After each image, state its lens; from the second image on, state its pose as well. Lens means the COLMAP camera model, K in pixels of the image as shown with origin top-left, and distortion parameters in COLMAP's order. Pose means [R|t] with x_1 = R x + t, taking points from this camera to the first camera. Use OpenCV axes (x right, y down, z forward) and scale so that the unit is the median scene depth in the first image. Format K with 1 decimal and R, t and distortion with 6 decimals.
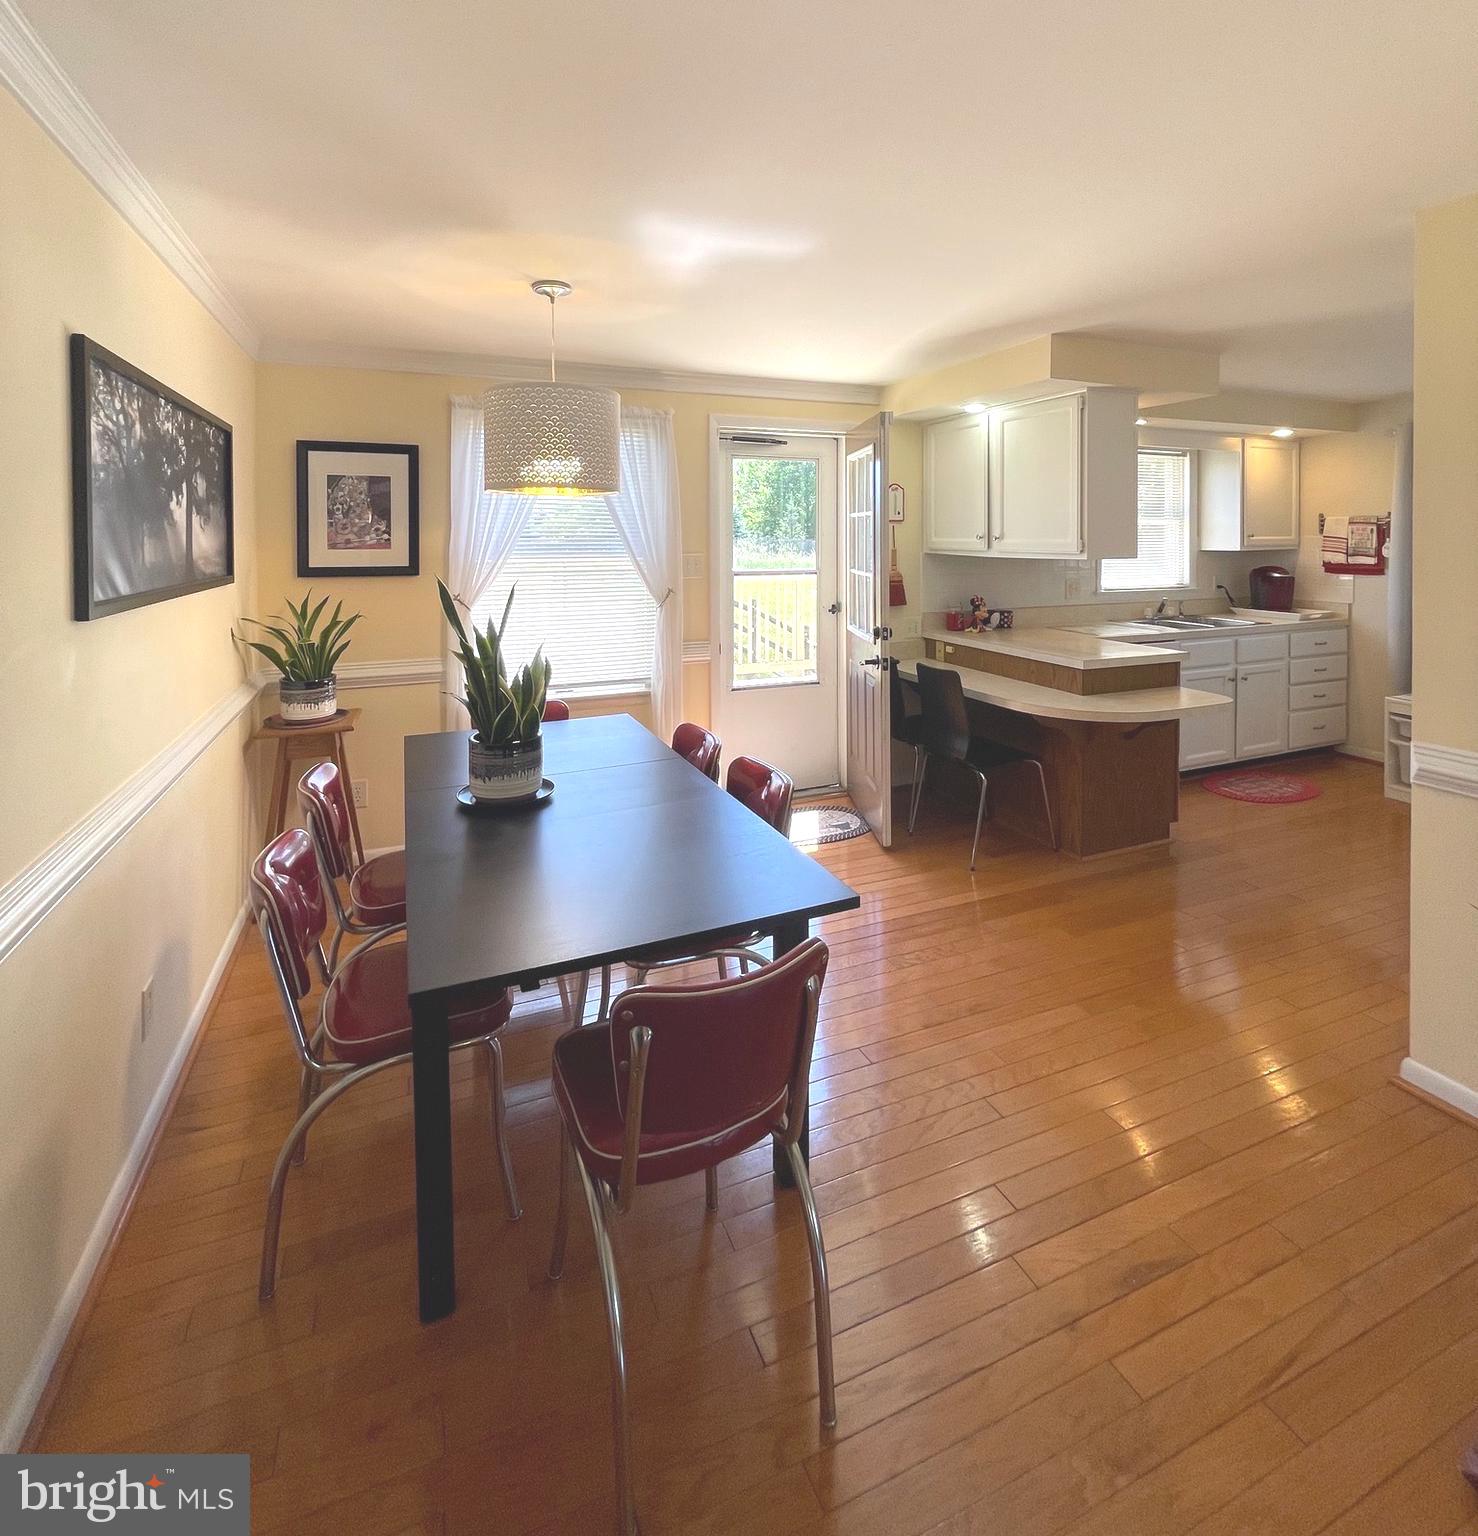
lens RADIAL K [[792.6, 0, 738.9], [0, 792.6, 542.6], [0, 0, 1]] dist [-0.002676, -0.001139]
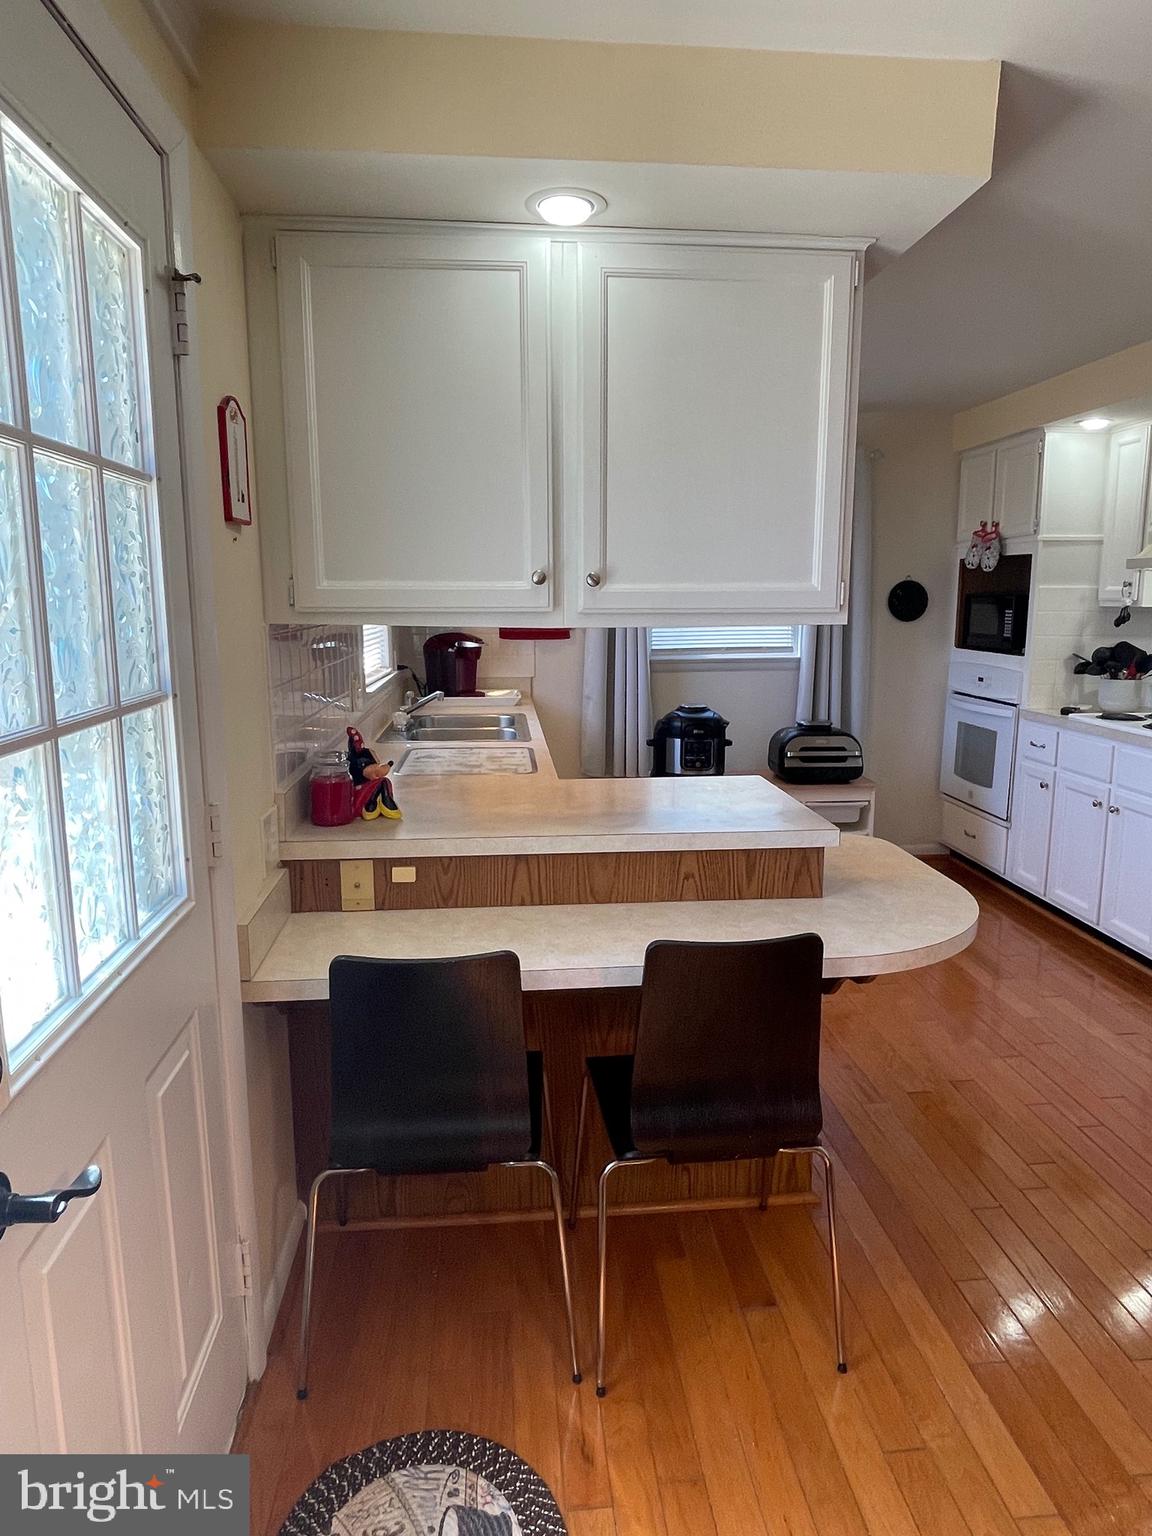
lens RADIAL K [[970.4, 0, 570.8], [0, 970.4, 765.2], [0, 0, 1]] dist [-0.001364, -0.009518]
pose [[0.299211, -0.161636, 0.940397, -0.137249], [0.011579, 0.986090, 0.165806, 0.004797], [-0.954117, -0.038722, 0.296920, 0.749154]]
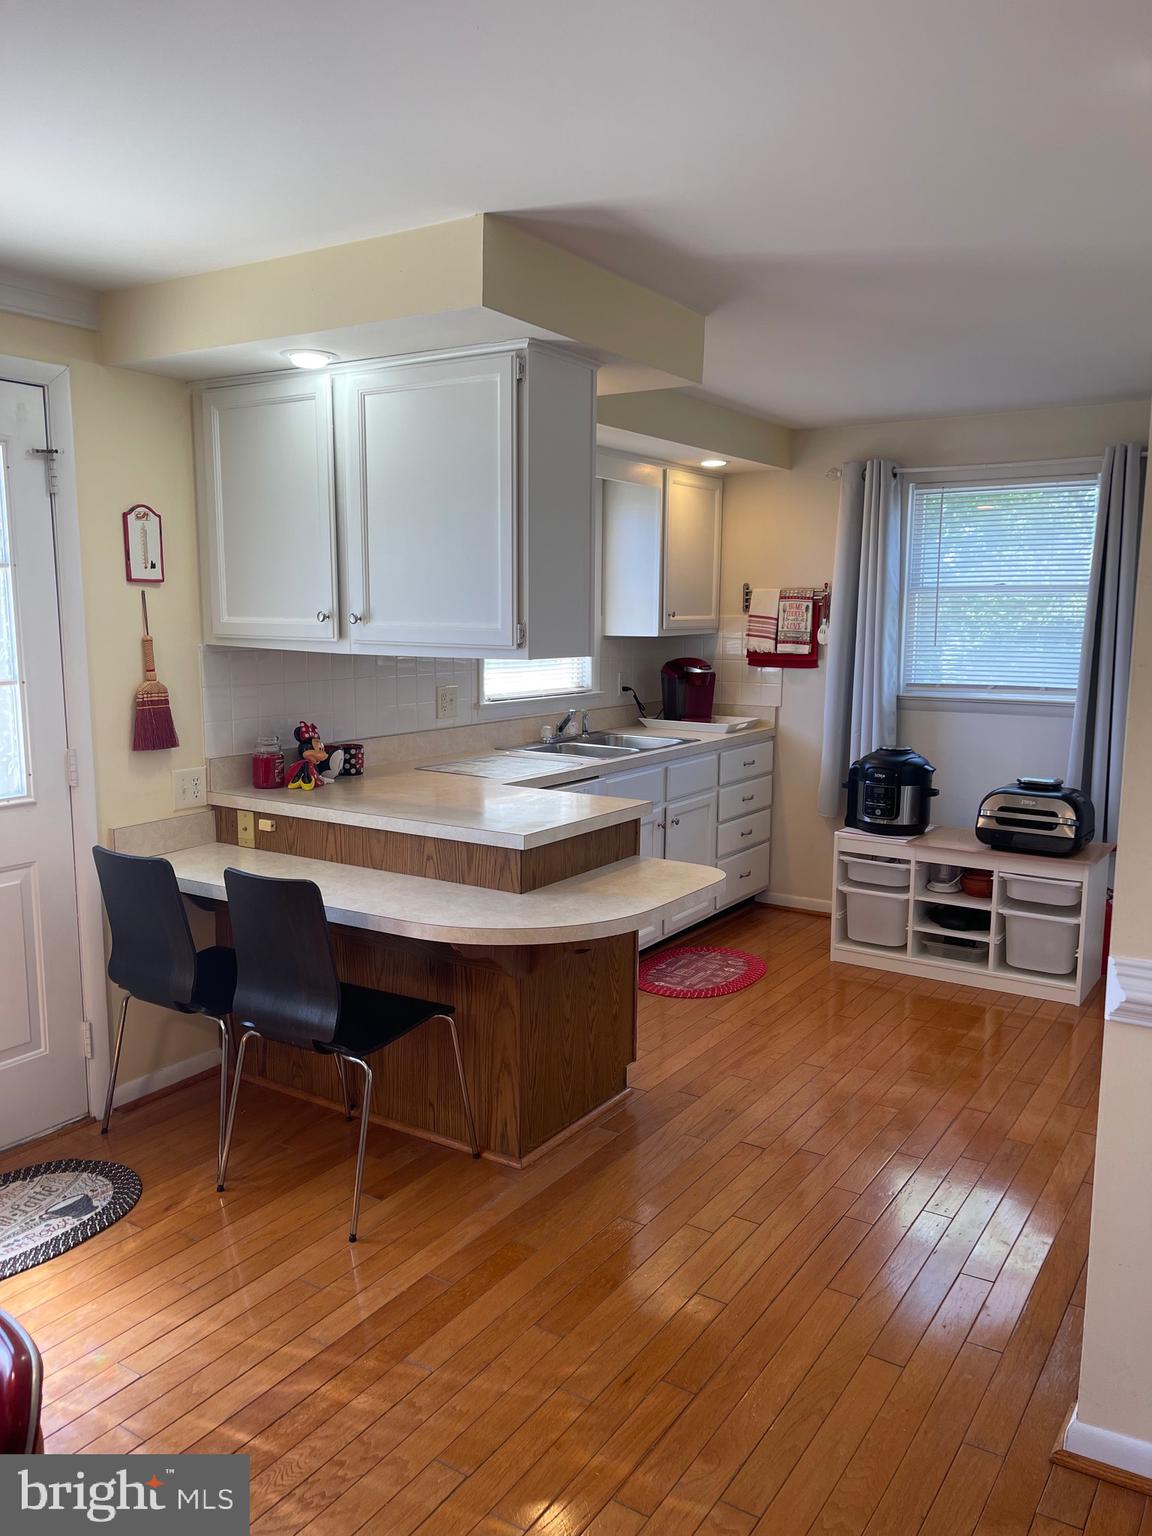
lens RADIAL K [[1160.8, 0, 585.2], [0, 1160.8, 774.9], [0, 0, 1]] dist [0.041211, -0.050213]
pose [[0.819747, -0.073134, 0.568038, -0.002977], [-0.004397, 0.990981, 0.133932, -0.005977], [-0.572710, -0.112288, 0.812032, 0.226248]]
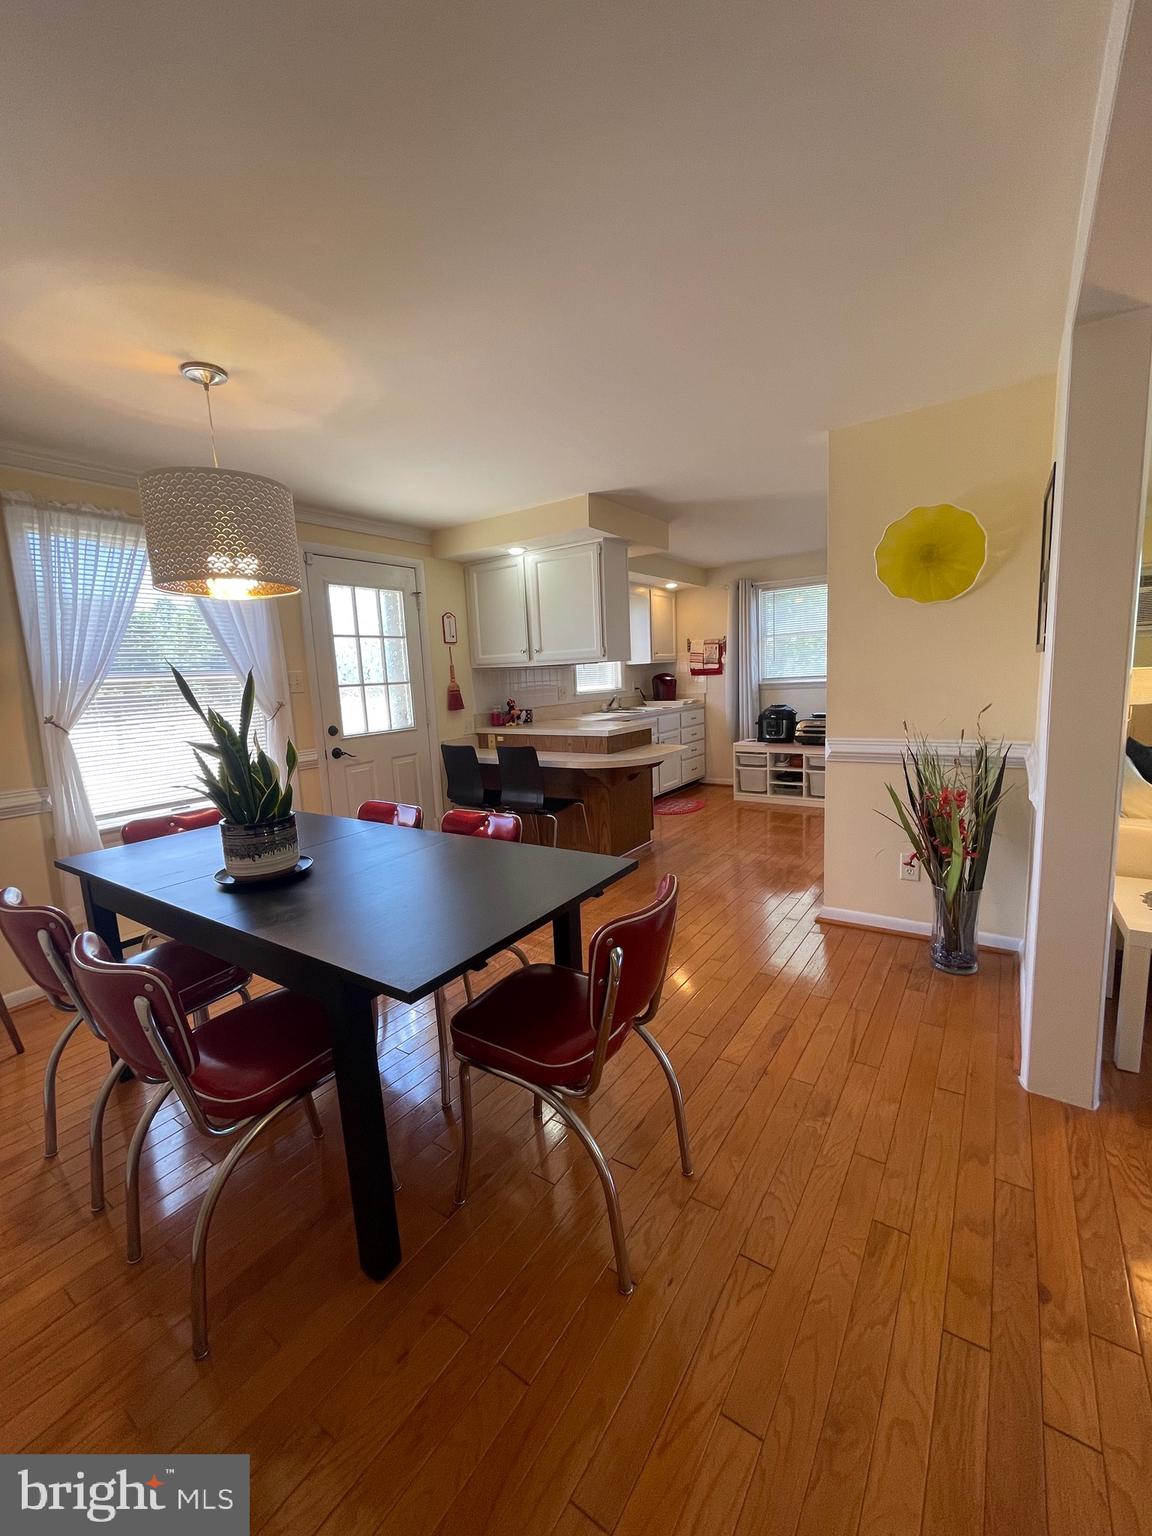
lens RADIAL K [[620.3, 0, 574.4], [0, 620.3, 763.9], [0, 0, 1]] dist [-0.004945, 0.000071]
pose [[0.840080, -0.111967, 0.530781, -0.181081], [0.048423, 0.990039, 0.132206, 0.042201], [-0.540296, -0.085362, 0.837134, 0.050018]]
